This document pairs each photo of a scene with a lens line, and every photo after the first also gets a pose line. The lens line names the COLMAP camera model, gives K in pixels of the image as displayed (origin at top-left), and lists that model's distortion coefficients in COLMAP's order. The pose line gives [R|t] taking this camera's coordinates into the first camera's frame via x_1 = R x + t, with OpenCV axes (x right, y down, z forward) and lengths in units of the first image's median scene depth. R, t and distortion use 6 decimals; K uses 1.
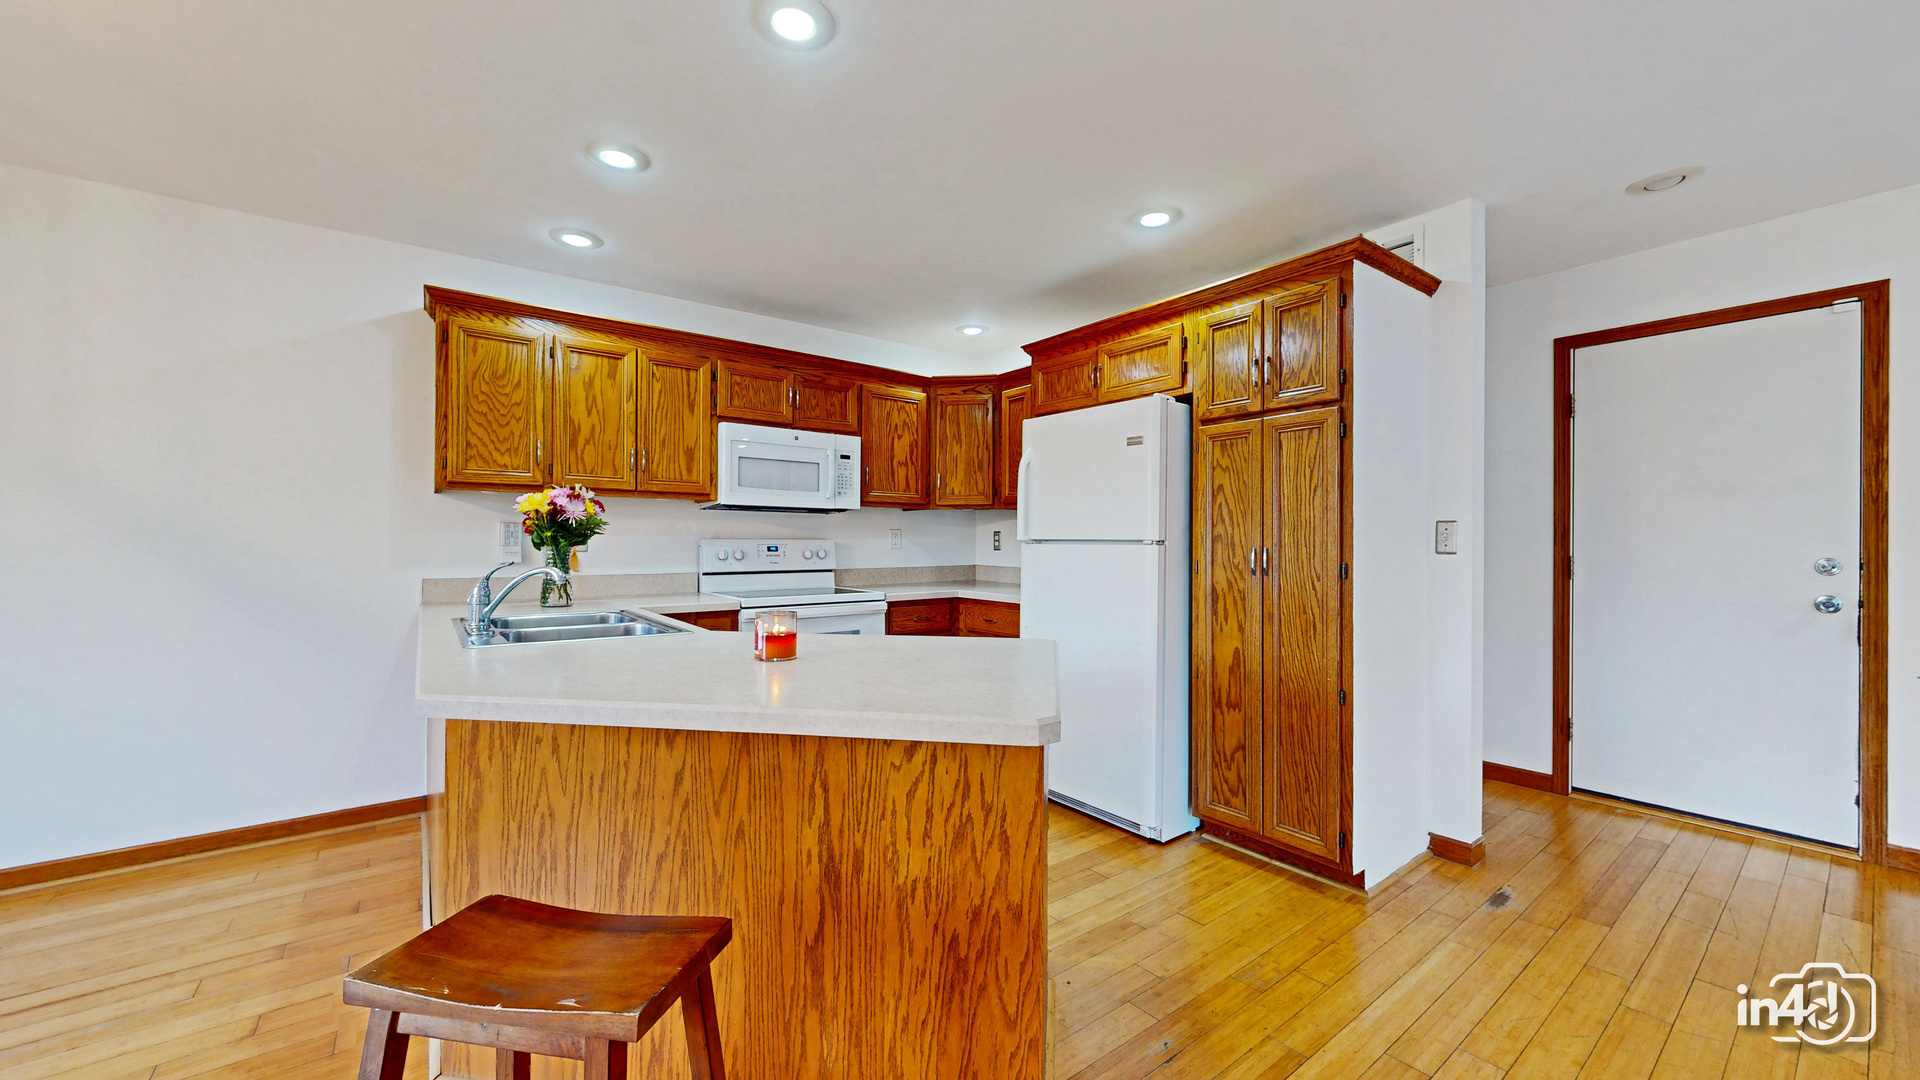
lens RADIAL K [[703.6, 0, 960.2], [0, 703.6, 542.3], [0, 0, 1]] dist [-0.000828, 0.000352]
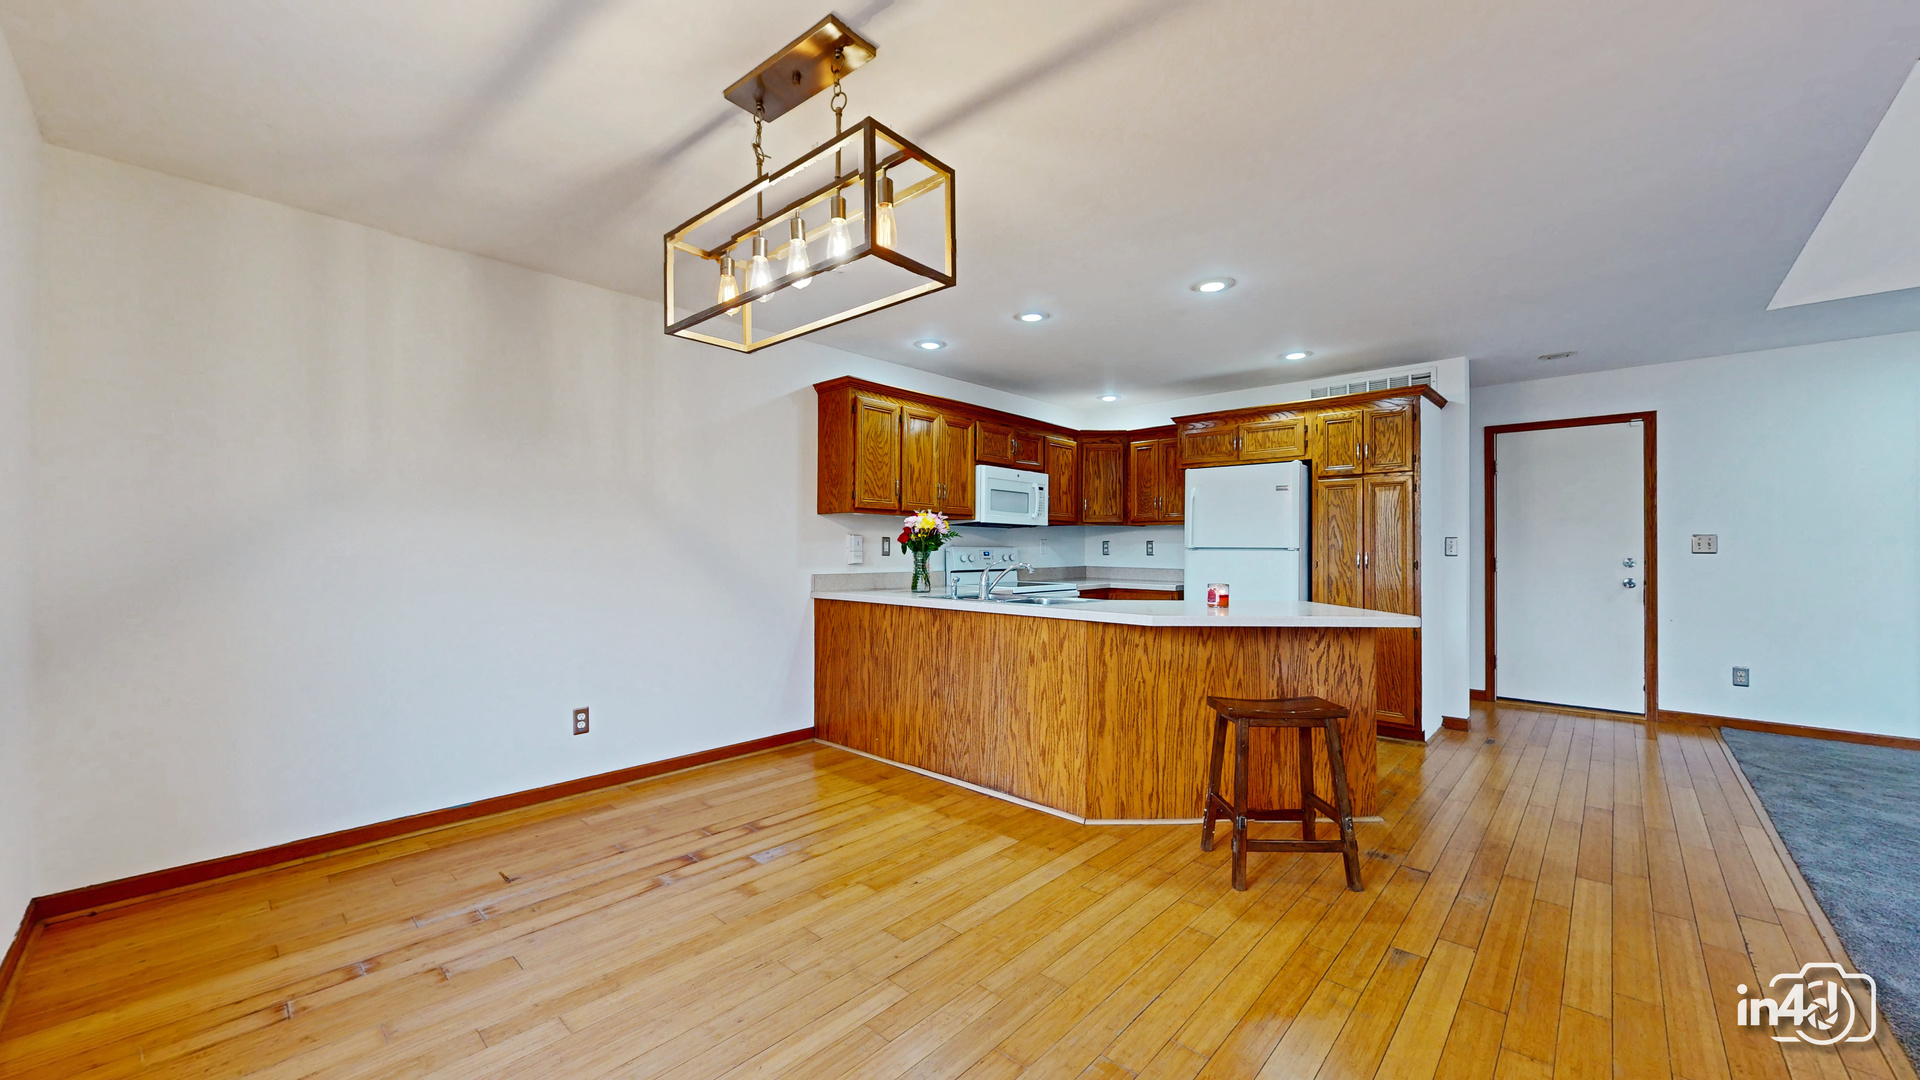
lens RADIAL K [[703.6, 0, 960.2], [0, 703.6, 542.3], [0, 0, 1]] dist [-0.000828, 0.000352]
pose [[0.985376, 0.002765, 0.170373, -0.735713], [-0.001076, 0.999949, -0.010005, 0.000918], [-0.170392, 0.009675, 0.985329, -0.471272]]
